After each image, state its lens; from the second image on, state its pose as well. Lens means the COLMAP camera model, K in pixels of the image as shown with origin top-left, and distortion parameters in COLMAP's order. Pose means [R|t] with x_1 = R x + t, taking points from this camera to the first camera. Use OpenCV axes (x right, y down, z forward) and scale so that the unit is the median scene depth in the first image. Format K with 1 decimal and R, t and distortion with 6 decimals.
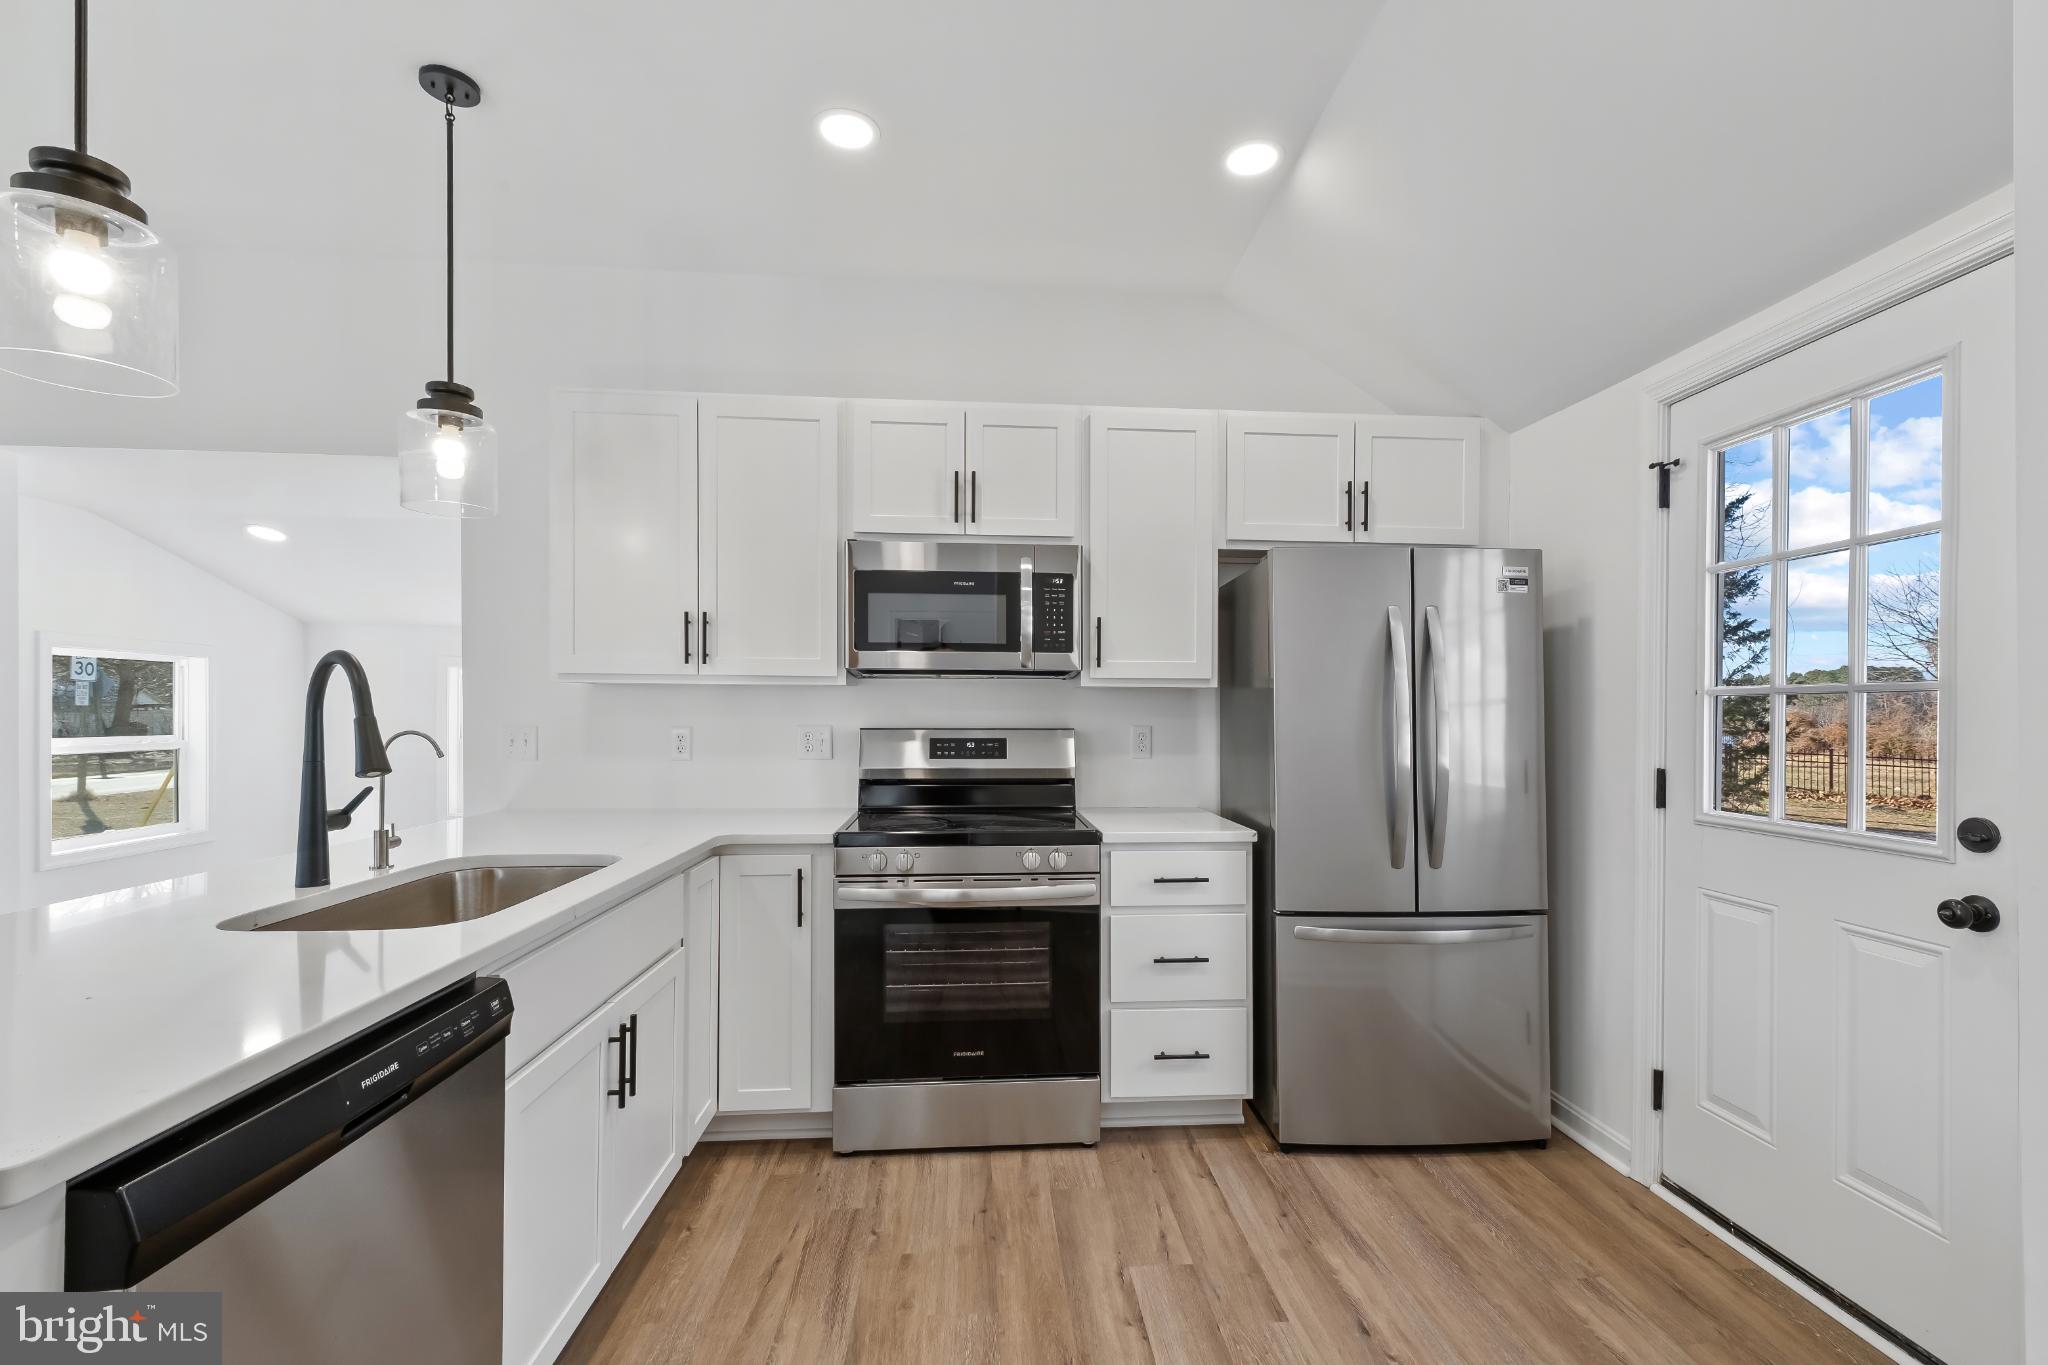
lens RADIAL K [[901.2, 0, 1033.2], [0, 901.2, 710.4], [0, 0, 1]] dist [0.011337, -0.002961]
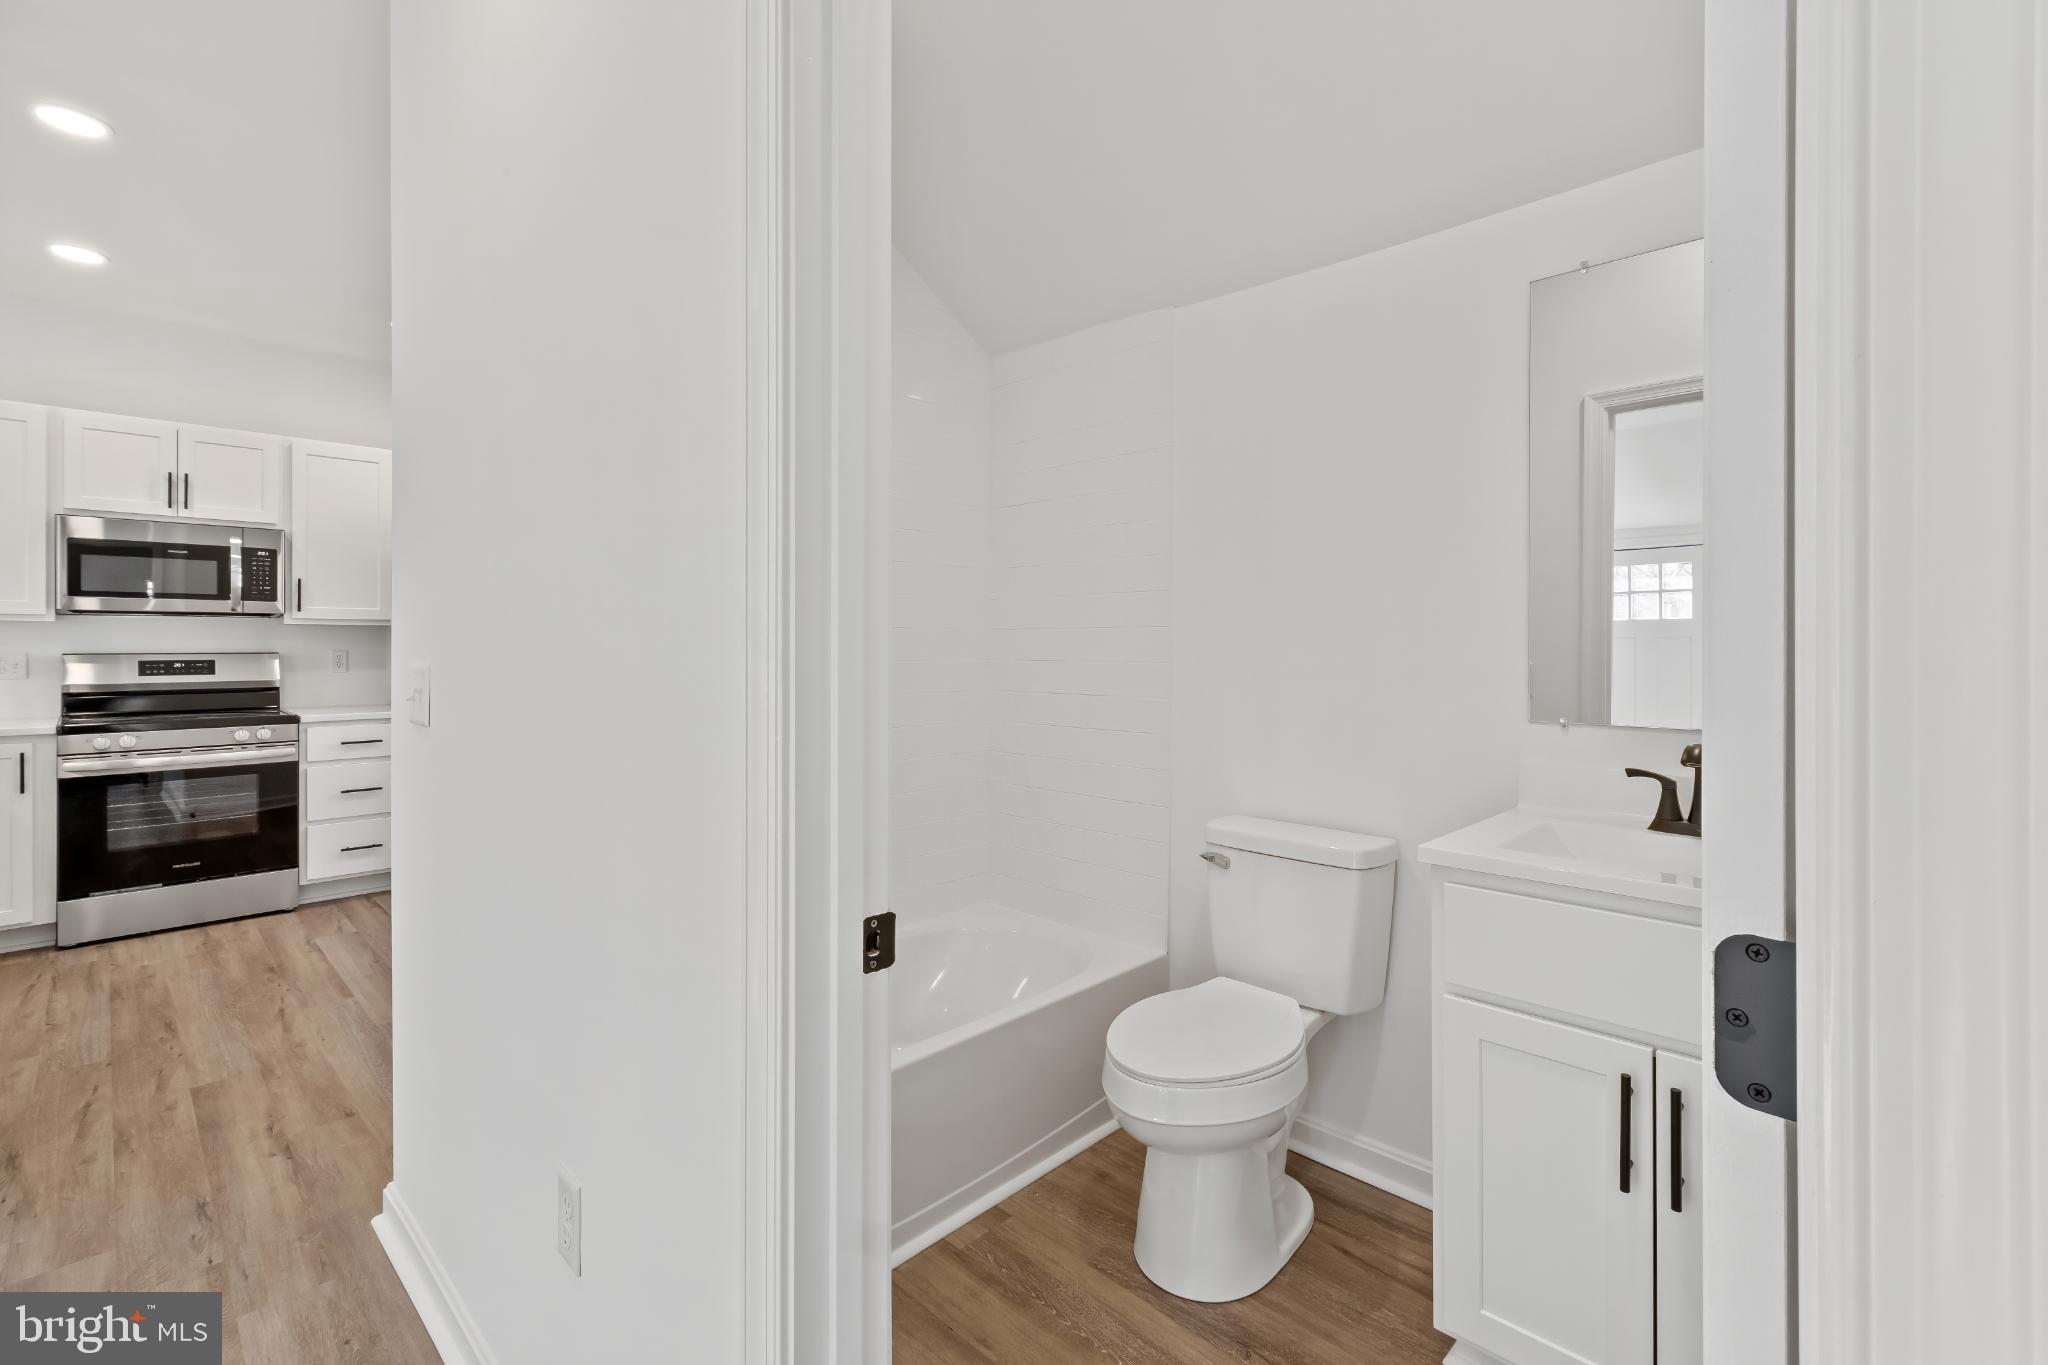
lens RADIAL K [[901.2, 0, 1025.8], [0, 901.2, 645.8], [0, 0, 1]] dist [0.011337, -0.002961]
pose [[0.748582, -0.002170, 0.663038, -0.026719], [-0.003206, 0.999971, 0.006892, -0.004924], [-0.663034, -0.007285, 0.748554, -1.059624]]
